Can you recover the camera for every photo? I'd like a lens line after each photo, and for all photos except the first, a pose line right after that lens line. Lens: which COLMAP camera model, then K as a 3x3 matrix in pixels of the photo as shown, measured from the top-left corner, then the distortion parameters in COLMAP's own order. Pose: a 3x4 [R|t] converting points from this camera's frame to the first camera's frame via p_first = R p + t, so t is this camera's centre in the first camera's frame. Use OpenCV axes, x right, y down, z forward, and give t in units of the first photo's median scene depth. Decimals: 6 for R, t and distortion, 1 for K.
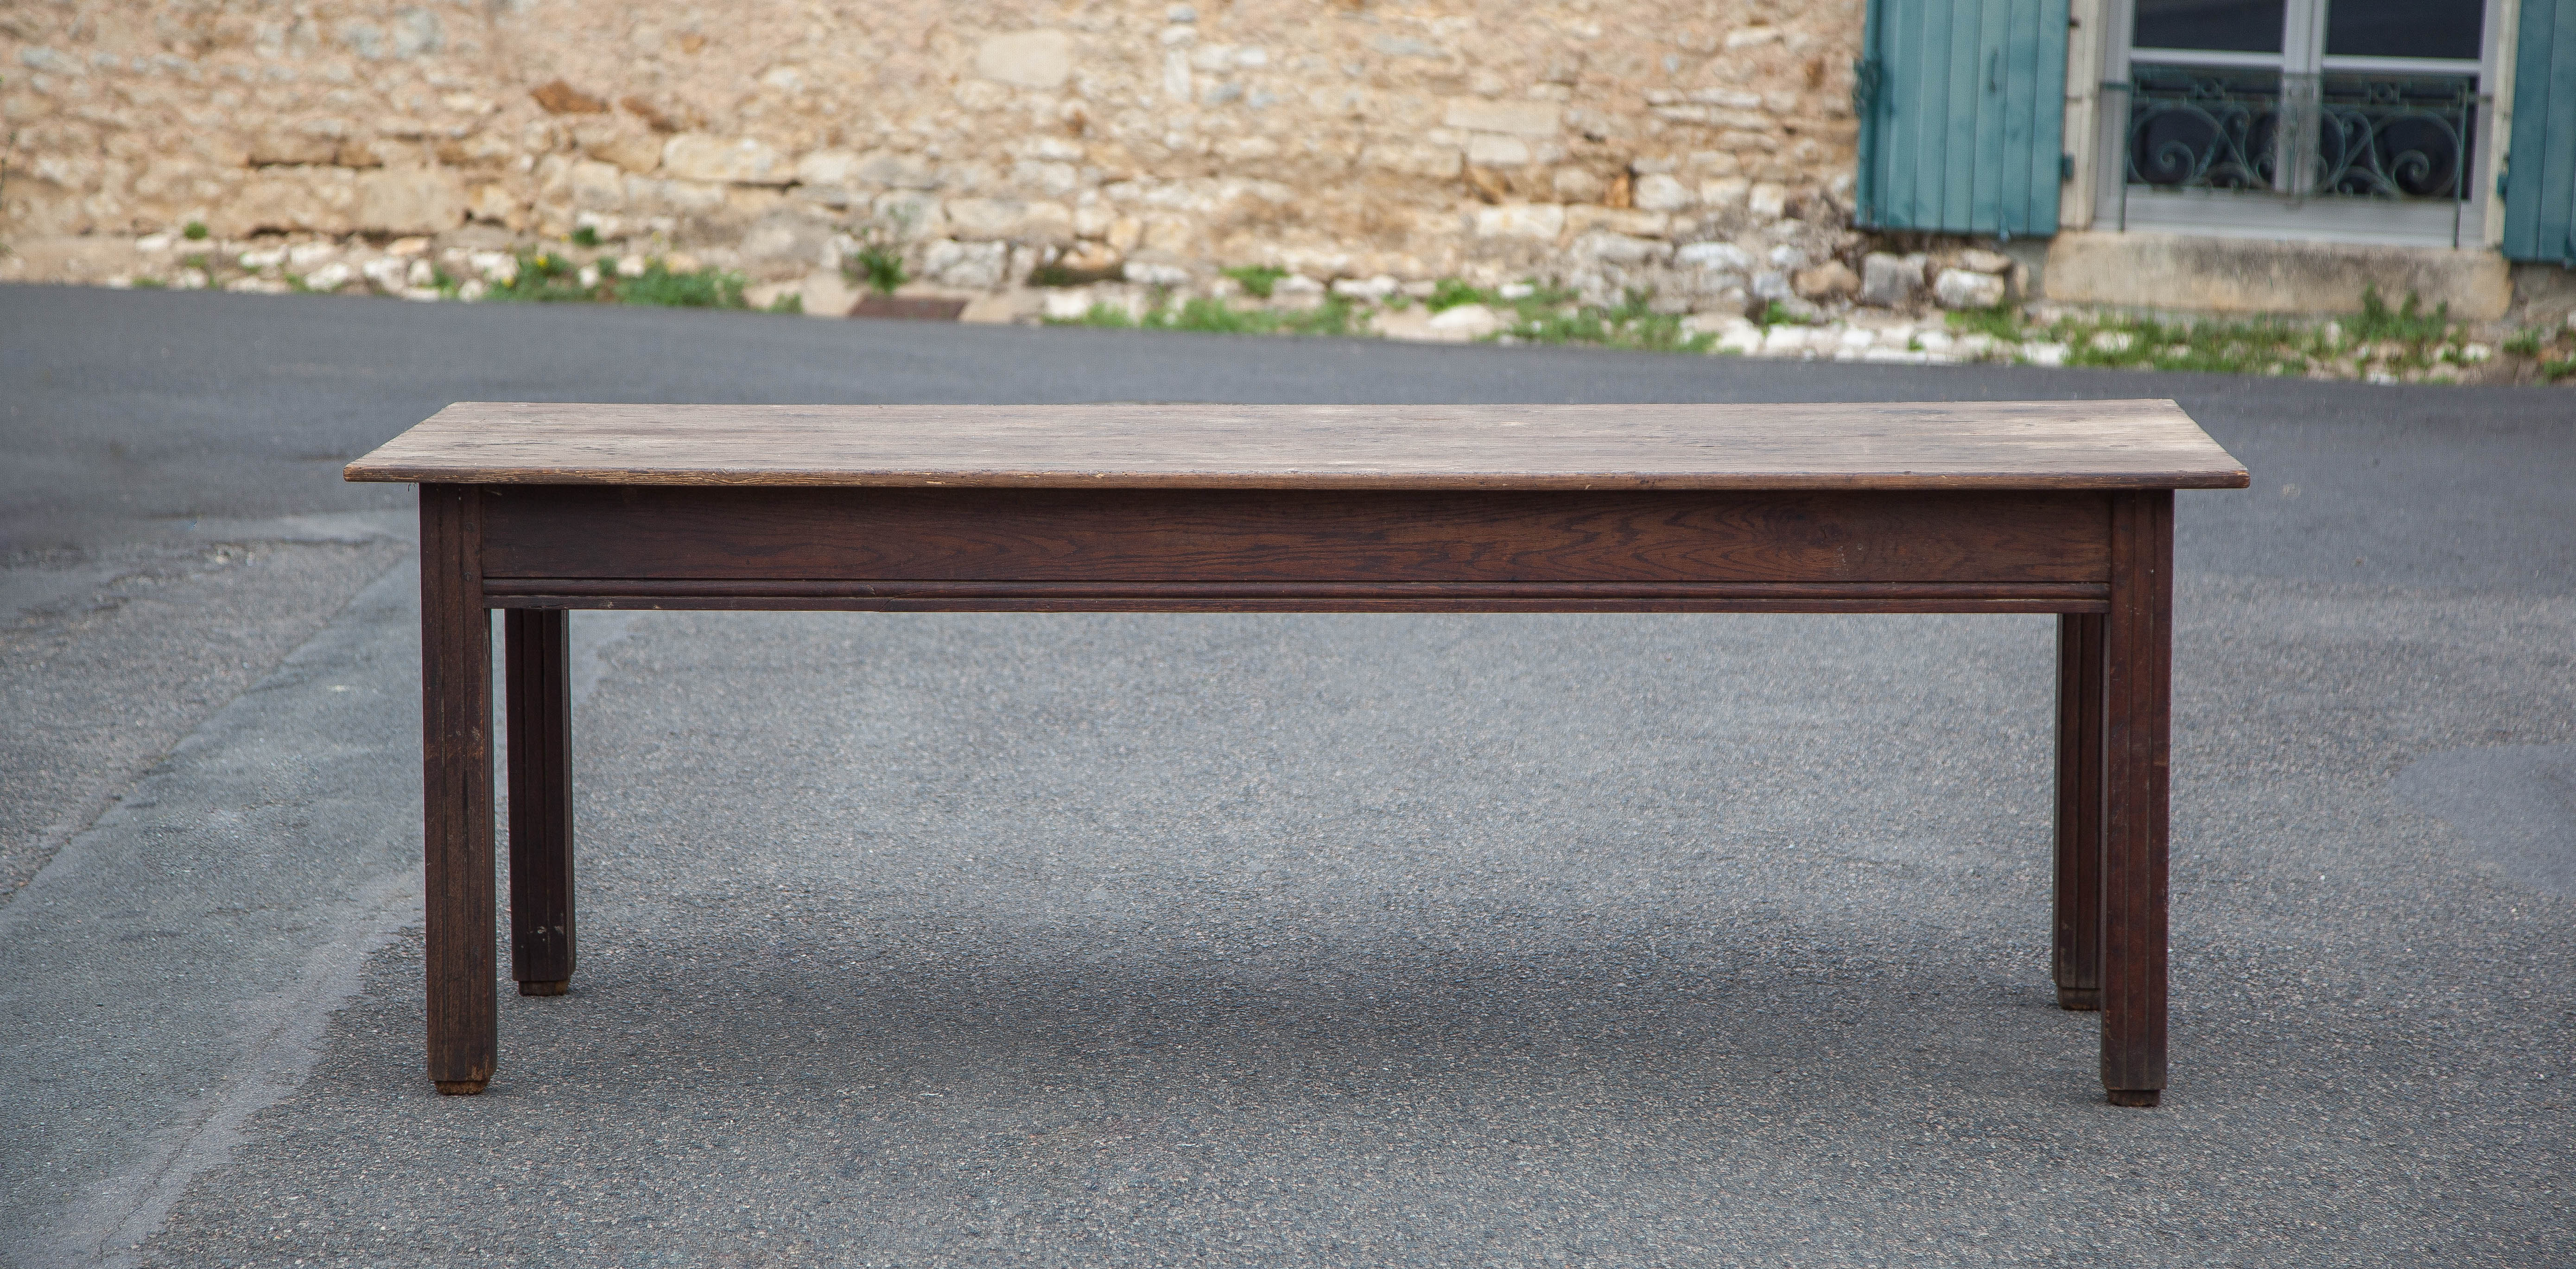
lens RADIAL K [[6126.9, 0, 1284.6], [0, 6126.9, 585.2], [0, 0, 1]] dist [0.514834, -0.230584]
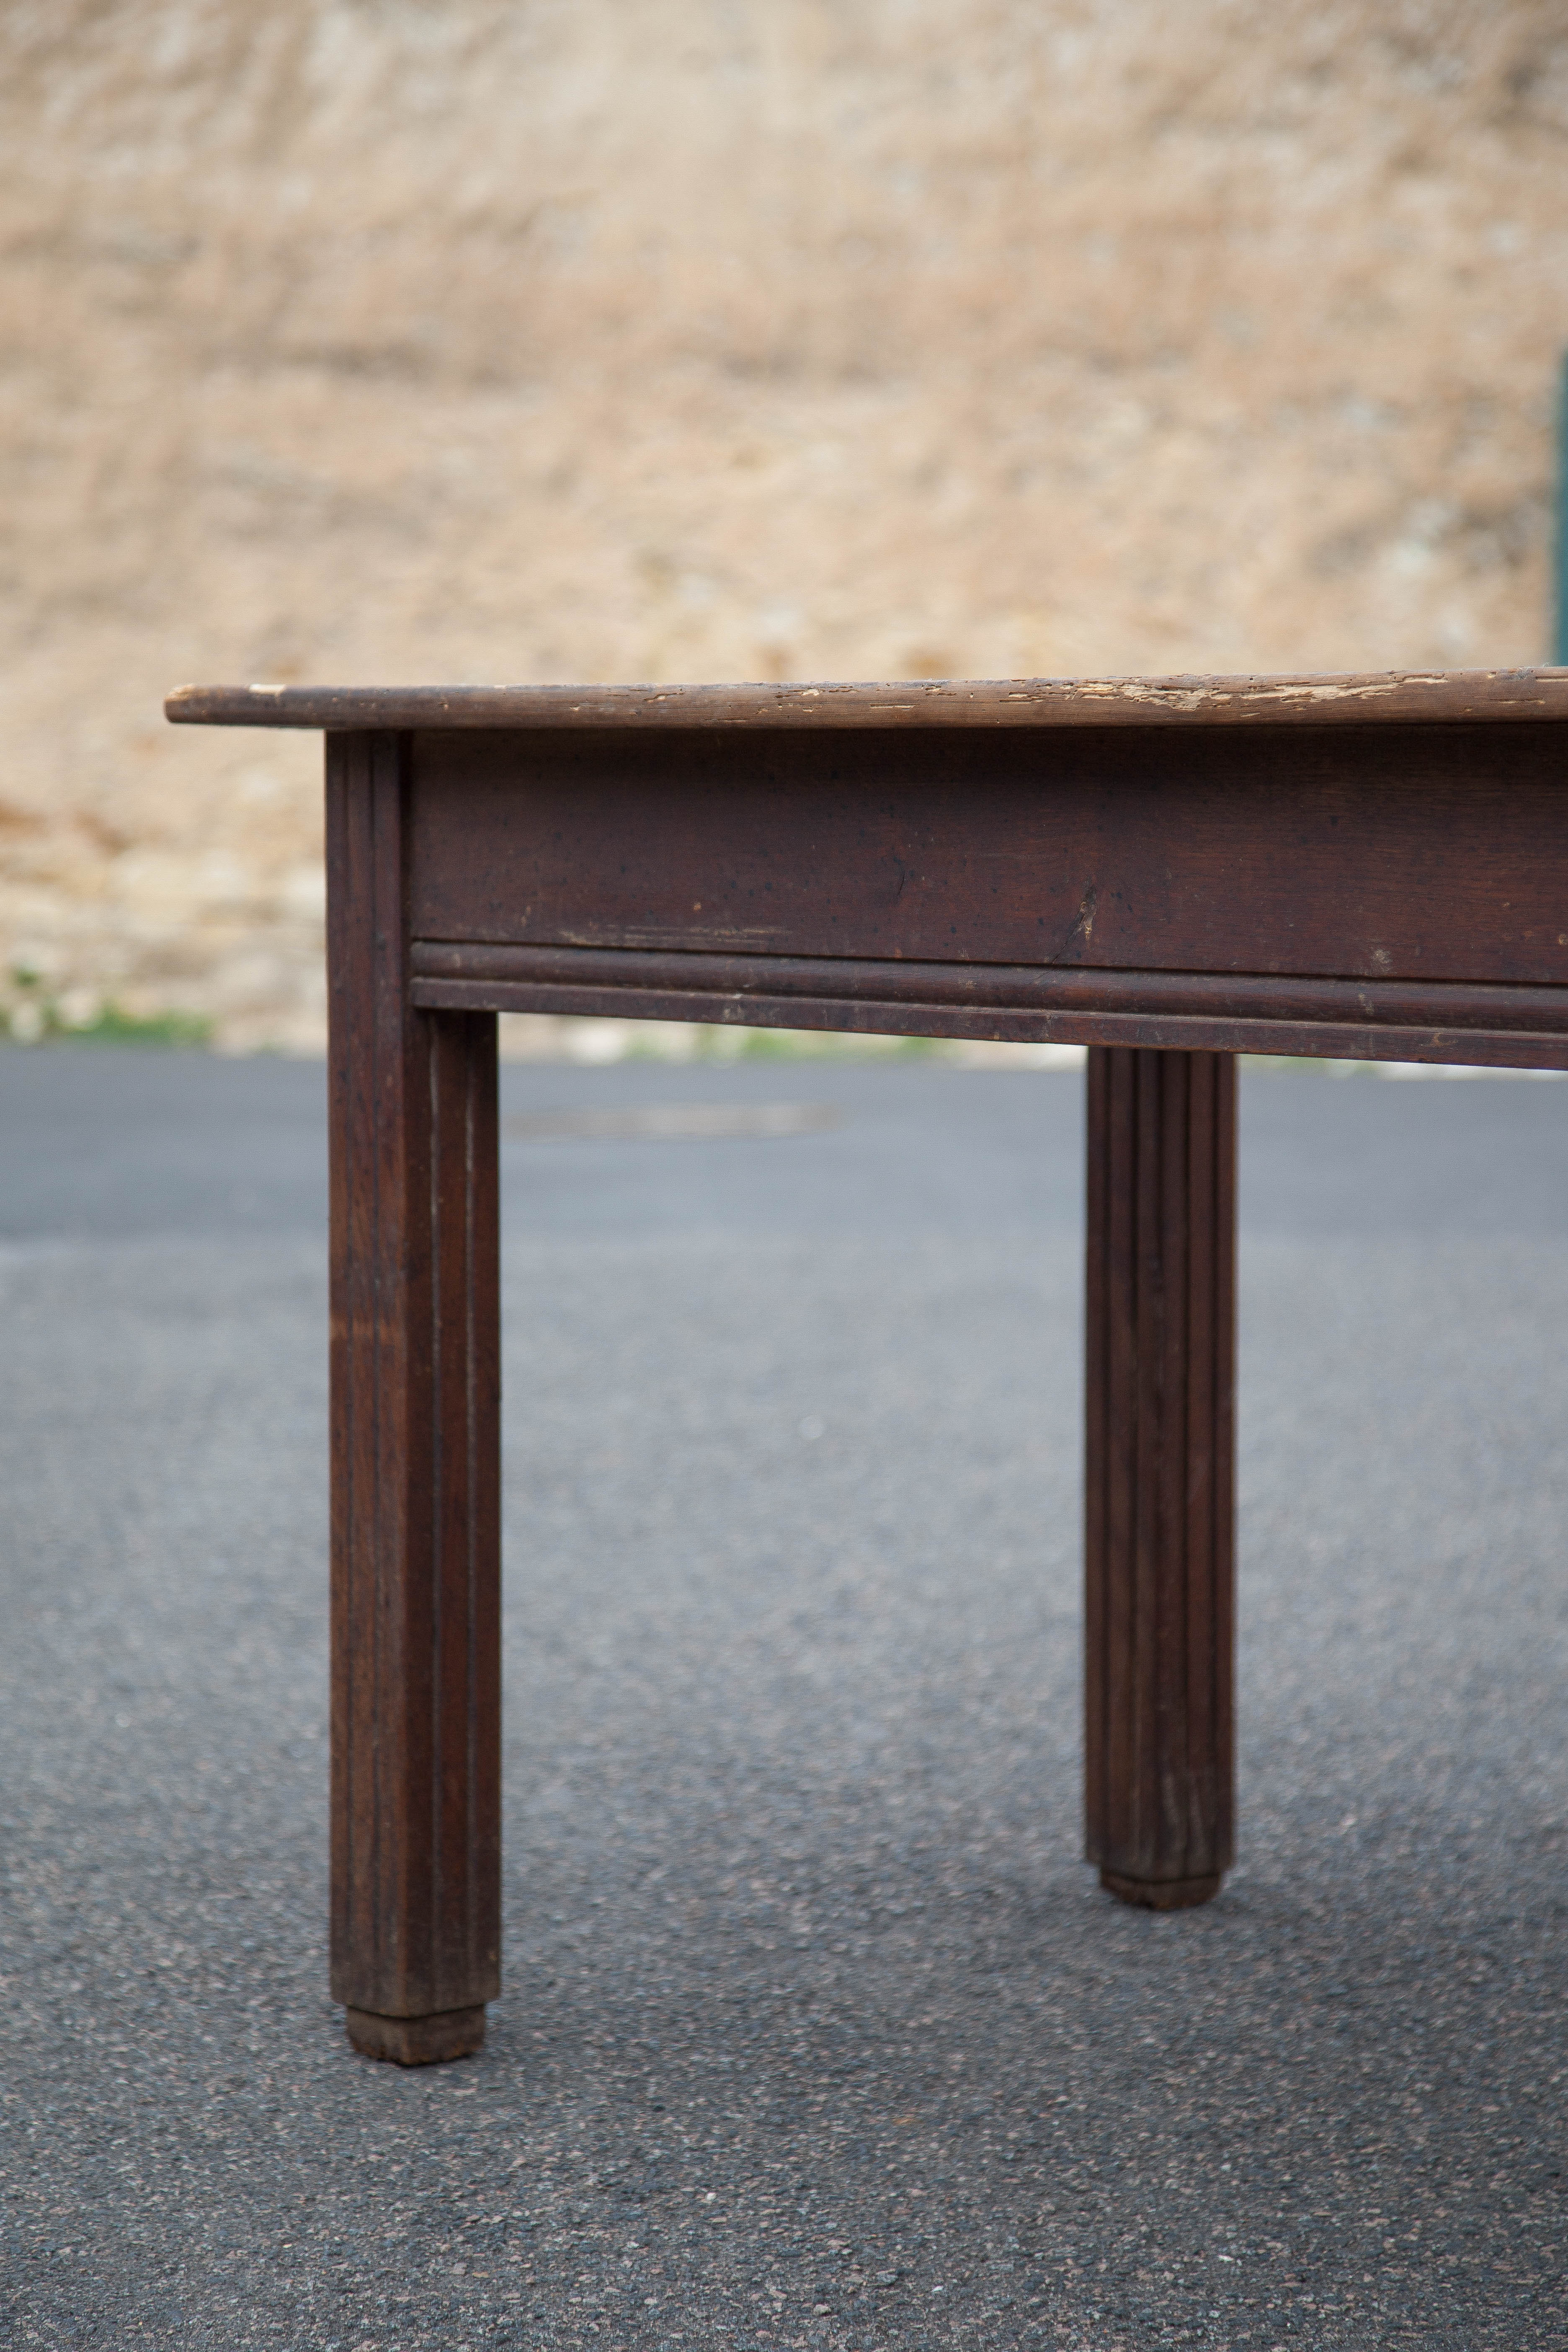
lens RADIAL K [[5759.7, 0, 959.5], [0, 5759.7, 1214.0], [0, 0, 1]] dist [0.492655, -1.114315]
pose [[0.999655, -0.016811, 0.020166, -0.002616], [0.017569, 0.999121, -0.038065, 0.009074], [-0.019509, 0.038406, 0.999072, 0.223225]]
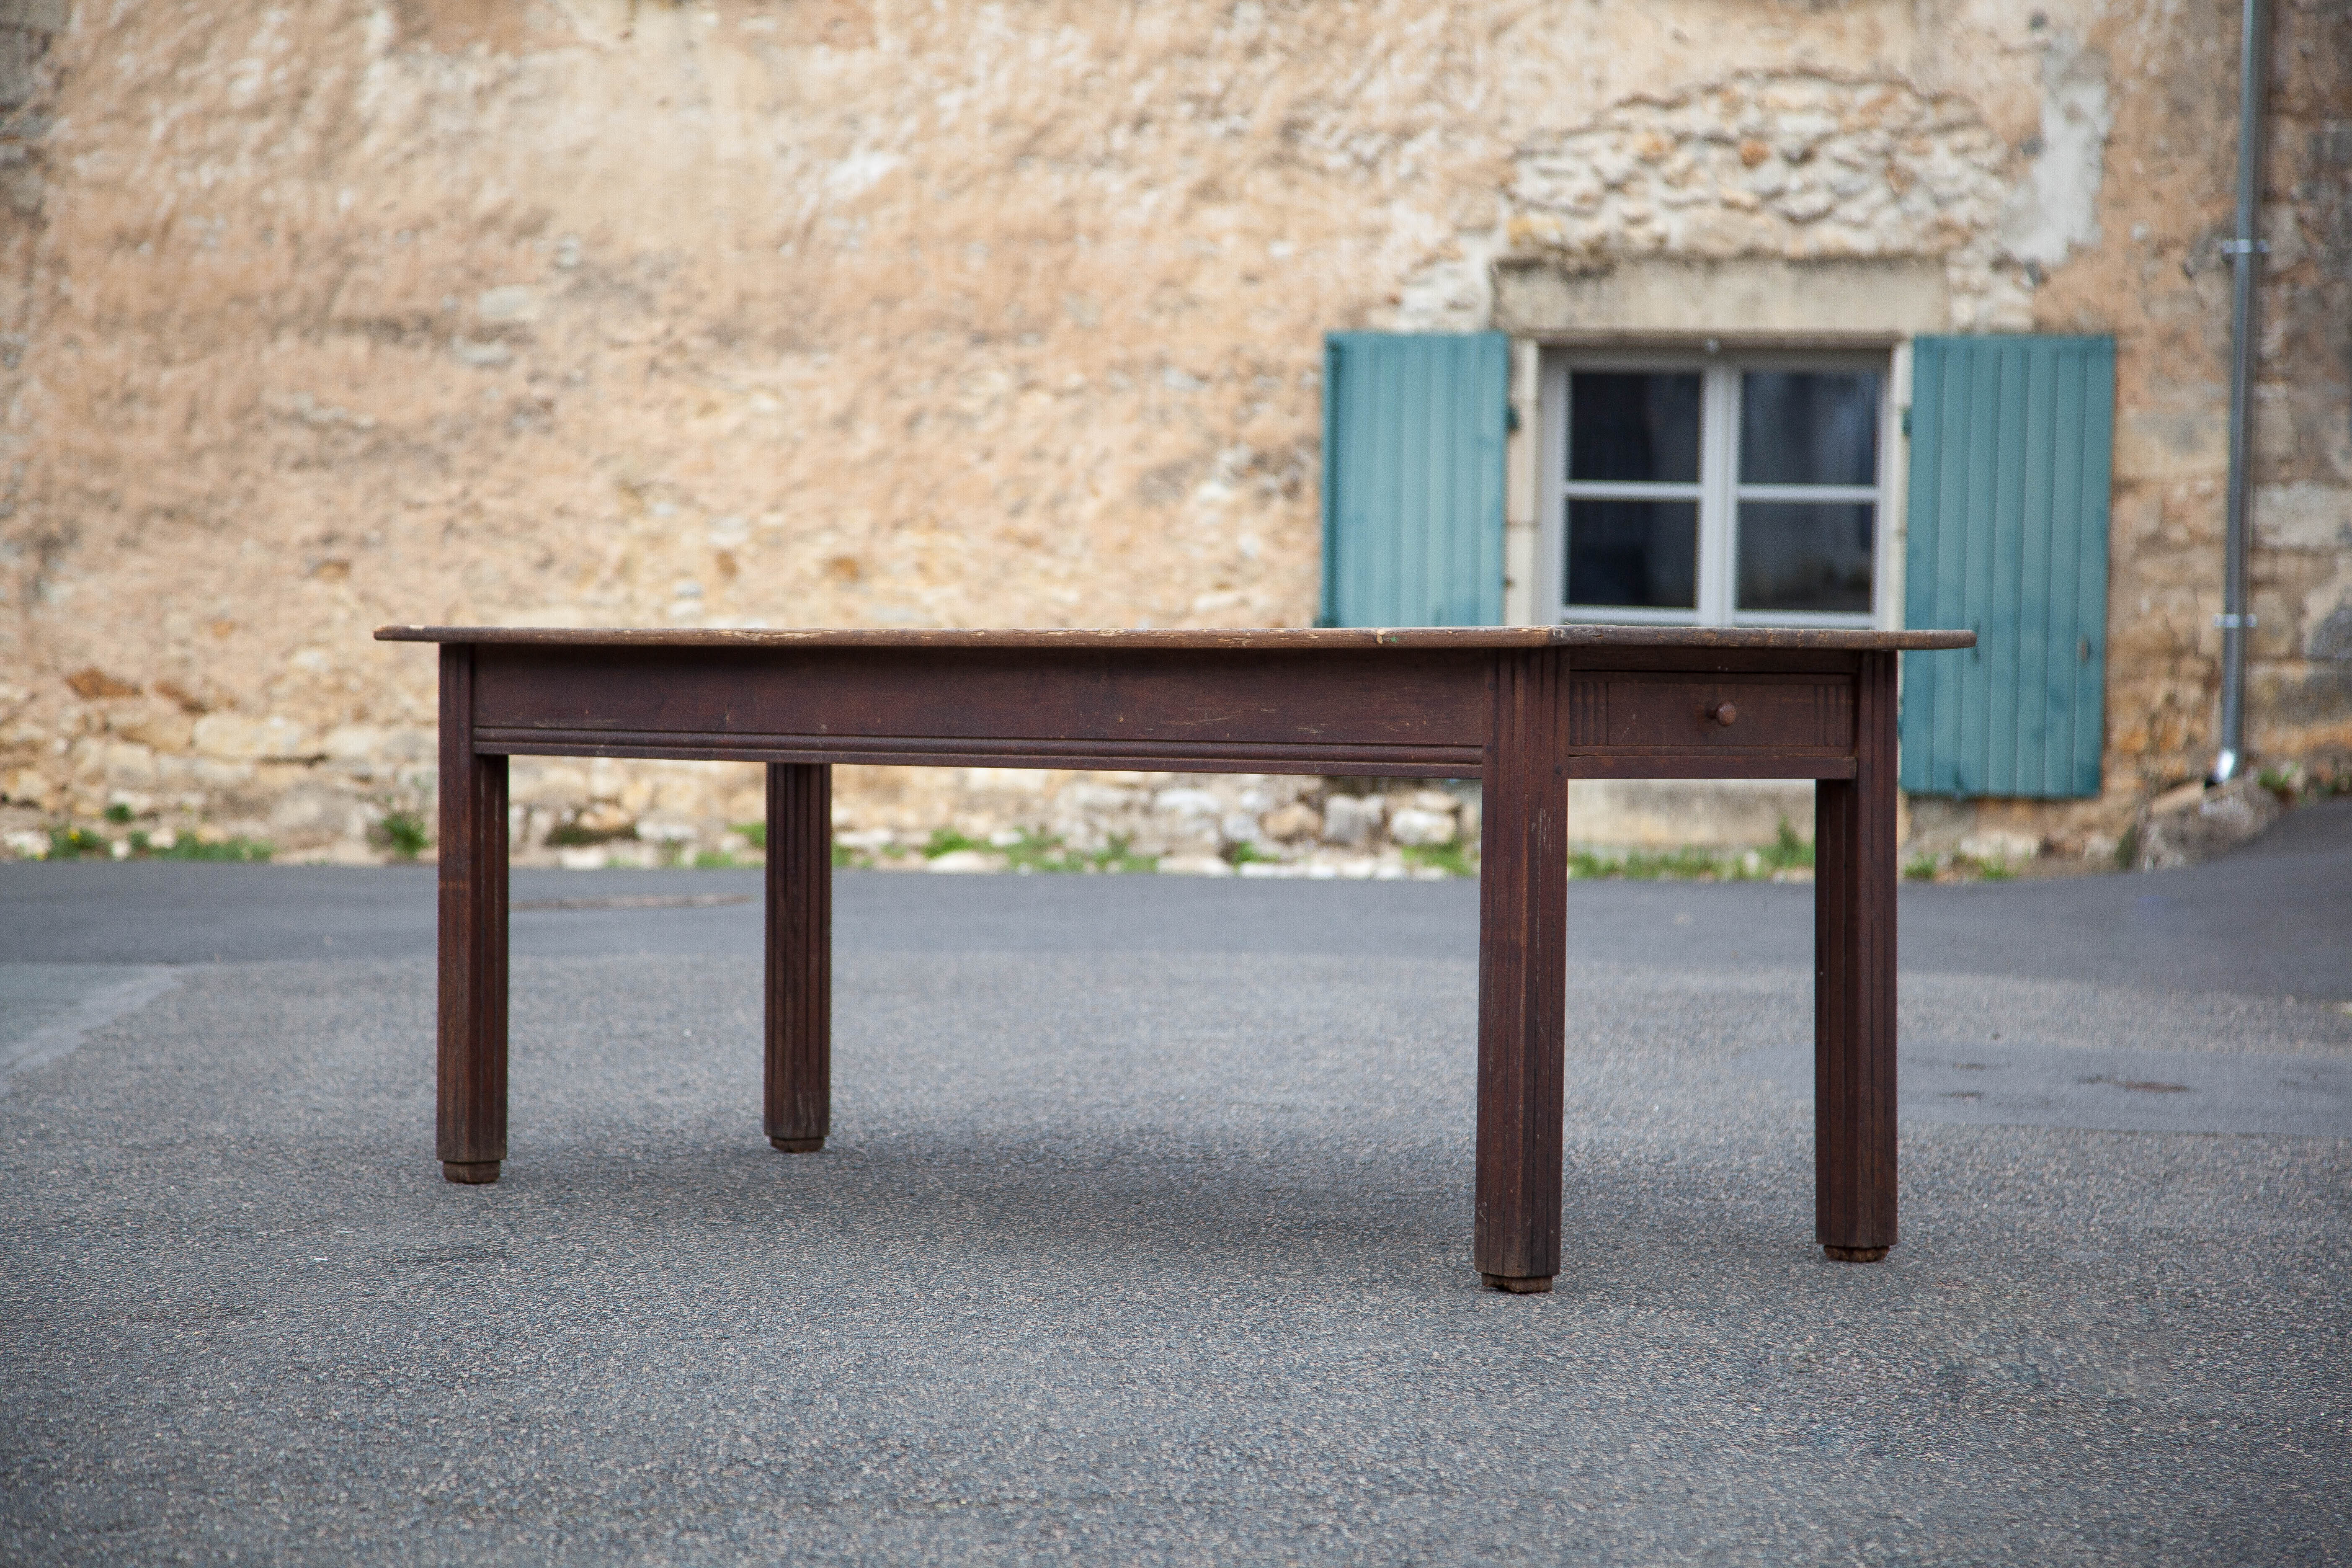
lens RADIAL K [[5835.0, 0, 1176.0], [0, 5835.0, 784.0], [0, 0, 1]] dist [0.557338, -0.366381]
pose [[0.998332, -0.013484, 0.056136, 0.010662], [0.018500, 0.995786, -0.089822, 0.035471], [-0.054688, 0.090711, 0.994375, -0.014212]]
